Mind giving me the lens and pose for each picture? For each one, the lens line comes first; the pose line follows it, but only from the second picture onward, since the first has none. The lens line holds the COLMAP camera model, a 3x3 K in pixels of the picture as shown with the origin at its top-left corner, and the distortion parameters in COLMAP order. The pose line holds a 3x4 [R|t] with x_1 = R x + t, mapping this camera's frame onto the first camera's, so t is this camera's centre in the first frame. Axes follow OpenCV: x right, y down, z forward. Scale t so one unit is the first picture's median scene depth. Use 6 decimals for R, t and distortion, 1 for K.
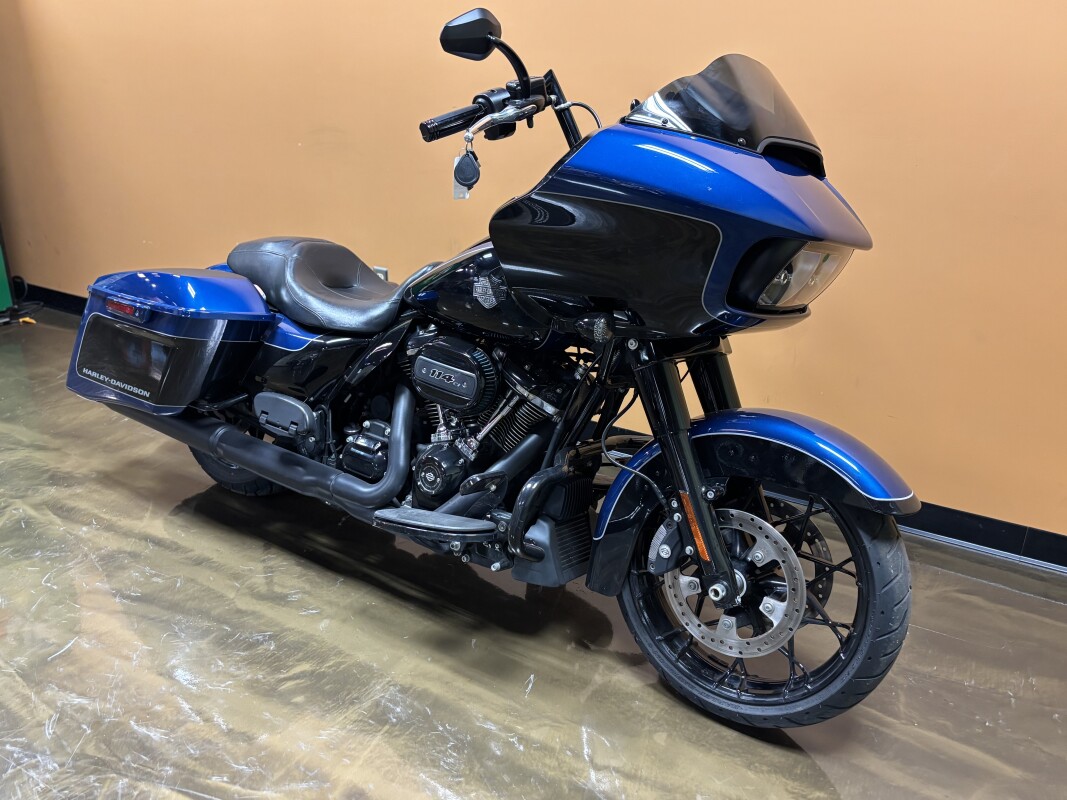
lens RADIAL K [[884.3, 0, 533.5], [0, 884.3, 400.0], [0, 0, 1]] dist [0.120169, -0.180000]
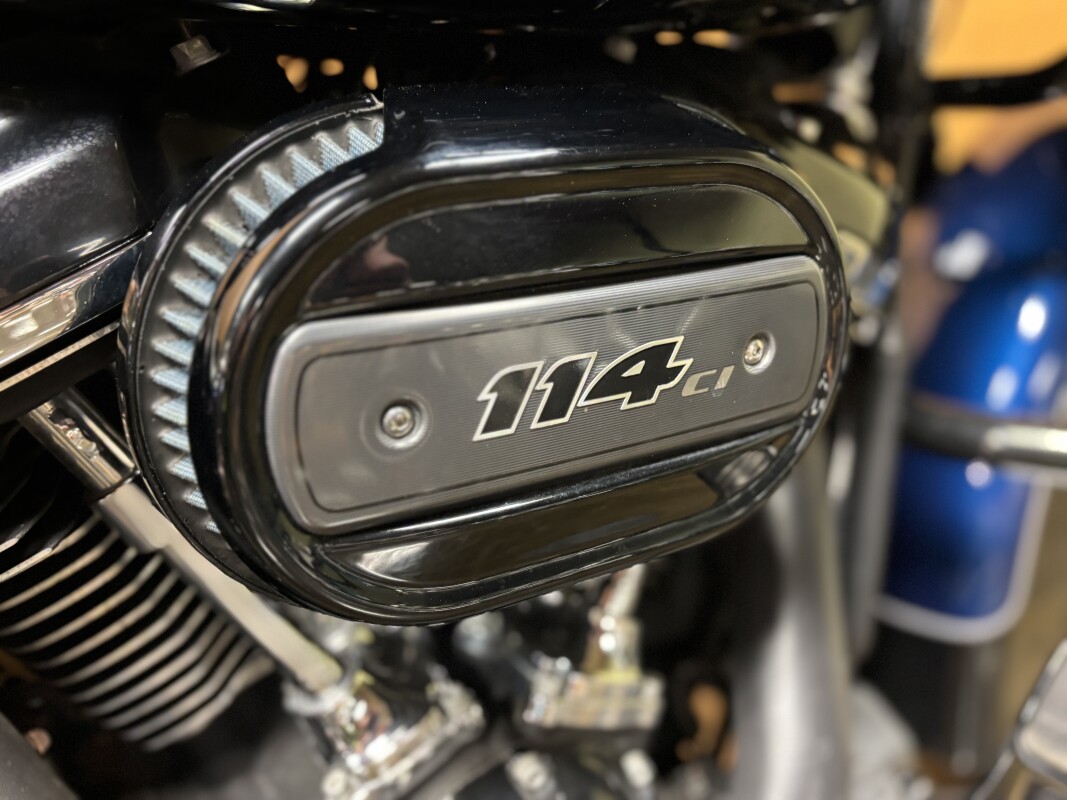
lens RADIAL K [[884.3, 0, 533.5], [0, 884.3, 400.0], [0, 0, 1]] dist [0.120169, -0.180000]
pose [[0.412928, -0.457770, 0.787361, -0.202416], [0.306597, 0.883917, 0.353114, -0.070637], [-0.857607, 0.095592, 0.505345, 0.920008]]
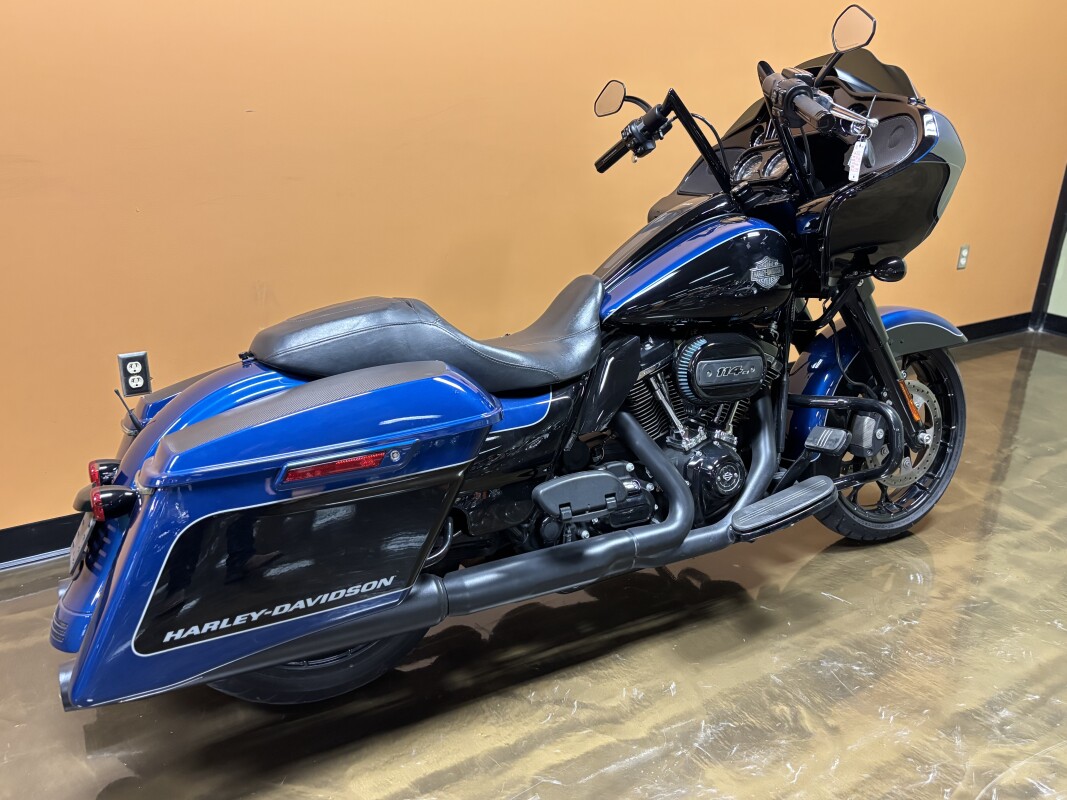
lens RADIAL K [[878.2, 0, 548.0], [0, 878.2, 405.0], [0, 0, 1]] dist [0.131384, -0.294907]
pose [[0.436714, -0.326893, 0.838107, -1.005340], [0.305833, 0.930102, 0.203413, -0.248402], [-0.846019, 0.167487, 0.506163, 0.662991]]
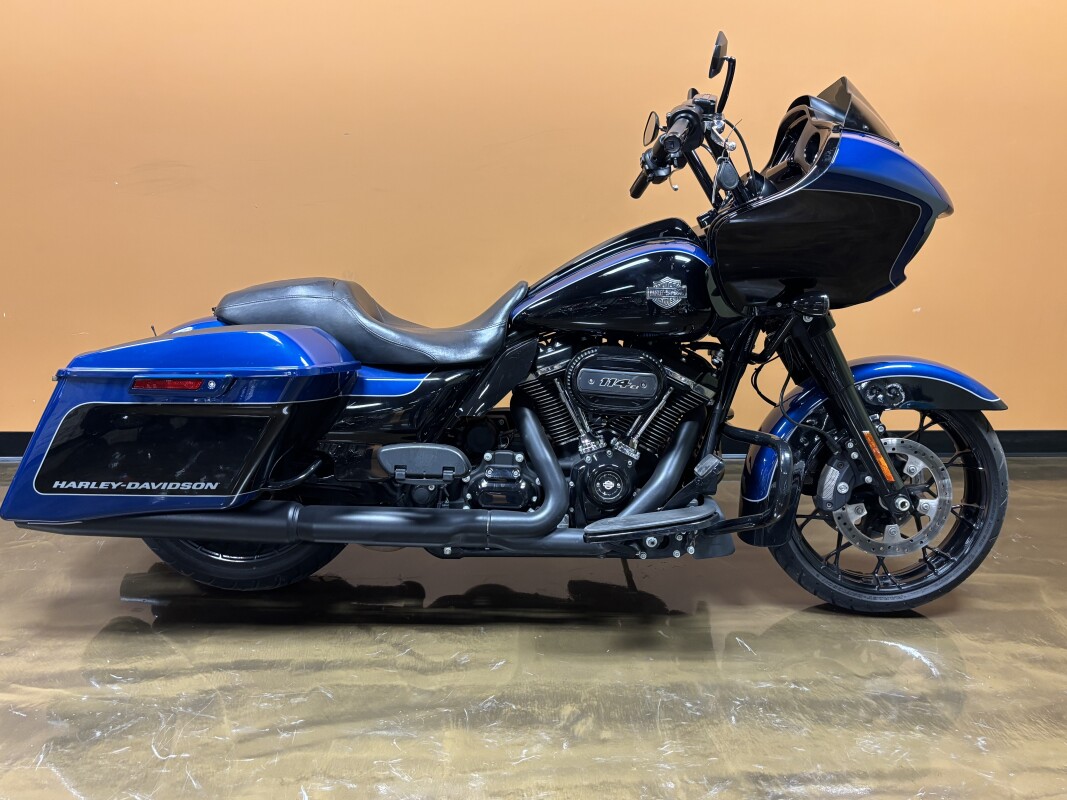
lens RADIAL K [[884.3, 0, 533.5], [0, 884.3, 400.0], [0, 0, 1]] dist [0.120169, -0.180000]
pose [[0.813019, -0.180938, 0.553410, -0.733526], [0.202342, 0.979049, 0.022839, -0.048941], [-0.545947, 0.093409, 0.832596, 0.195517]]
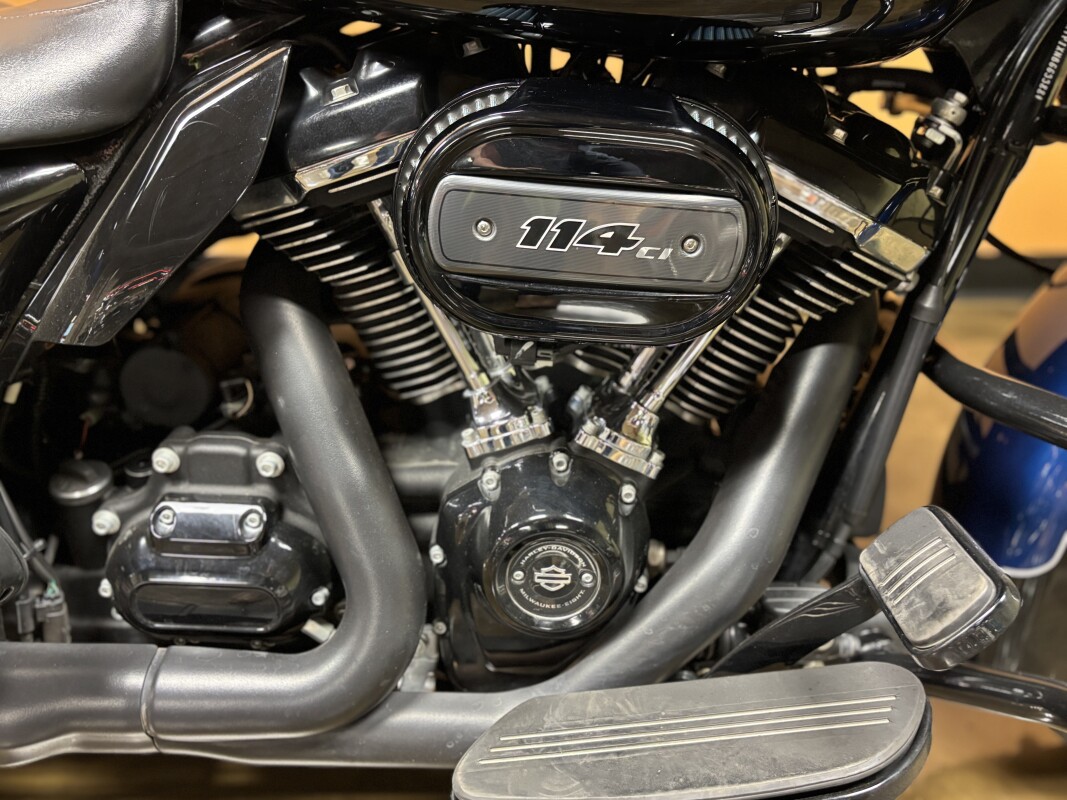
lens RADIAL K [[878.2, 0, 548.0], [0, 878.2, 405.0], [0, 0, 1]] dist [0.131384, -0.294907]
pose [[0.810563, -0.329373, 0.484254, -0.245411], [0.196947, 0.932007, 0.304261, -0.059799], [-0.551543, -0.151250, 0.820319, 0.768132]]
